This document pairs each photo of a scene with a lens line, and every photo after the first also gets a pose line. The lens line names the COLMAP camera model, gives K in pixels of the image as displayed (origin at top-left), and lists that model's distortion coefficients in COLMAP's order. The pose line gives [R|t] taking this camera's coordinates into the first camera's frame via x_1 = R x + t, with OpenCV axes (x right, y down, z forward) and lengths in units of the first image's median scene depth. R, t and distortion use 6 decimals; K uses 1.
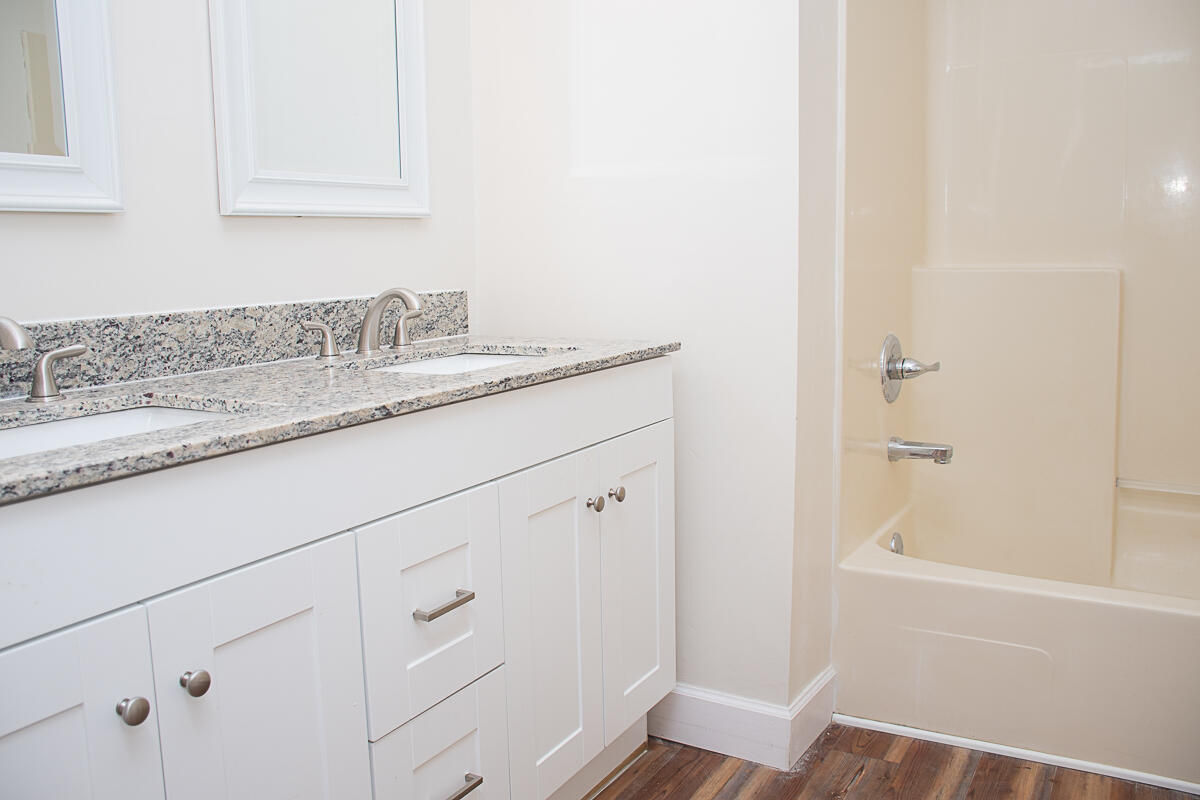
lens RADIAL K [[1022.1, 0, 600.0], [0, 1022.1, 400.0], [0, 0, 1]] dist [-0.126604, 0.123618]
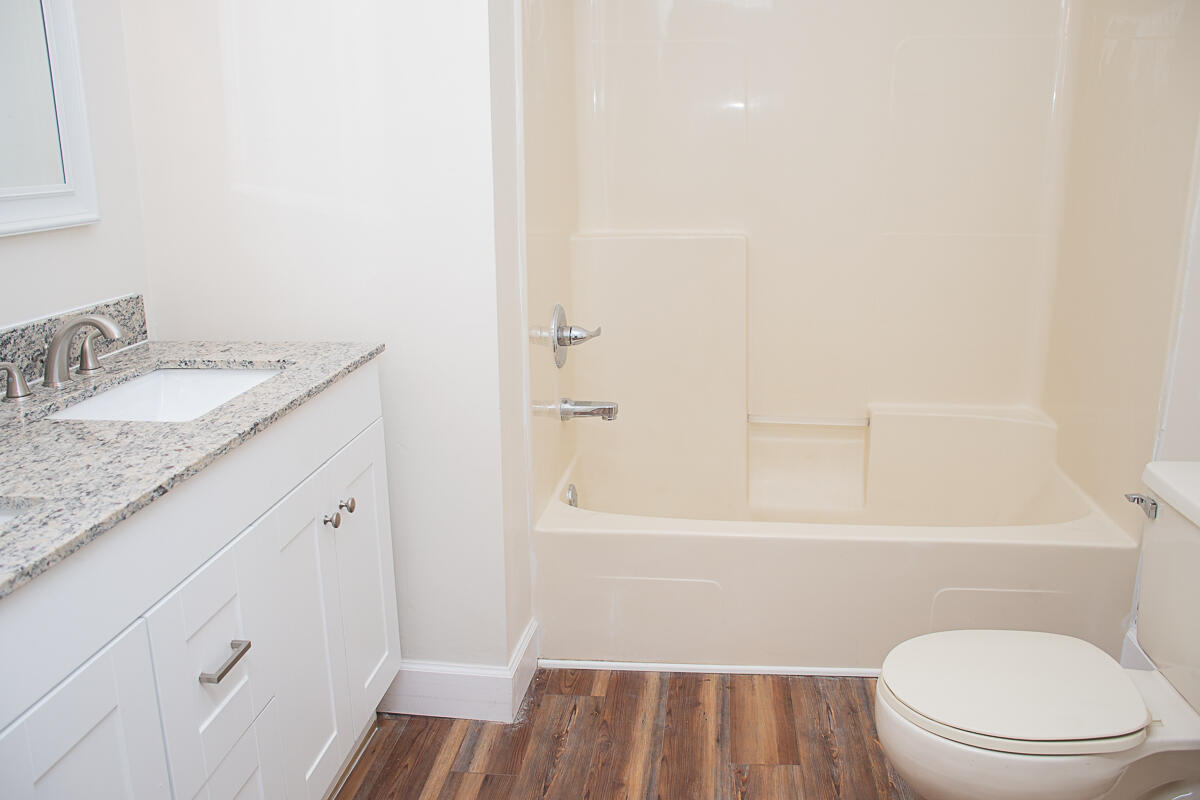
lens RADIAL K [[1022.1, 0, 600.0], [0, 1022.1, 400.0], [0, 0, 1]] dist [-0.126604, 0.123618]
pose [[0.916838, -0.093292, 0.388206, -0.119951], [0.052740, 0.992096, 0.113858, -0.101333], [-0.395760, -0.083916, 0.914512, -0.019979]]
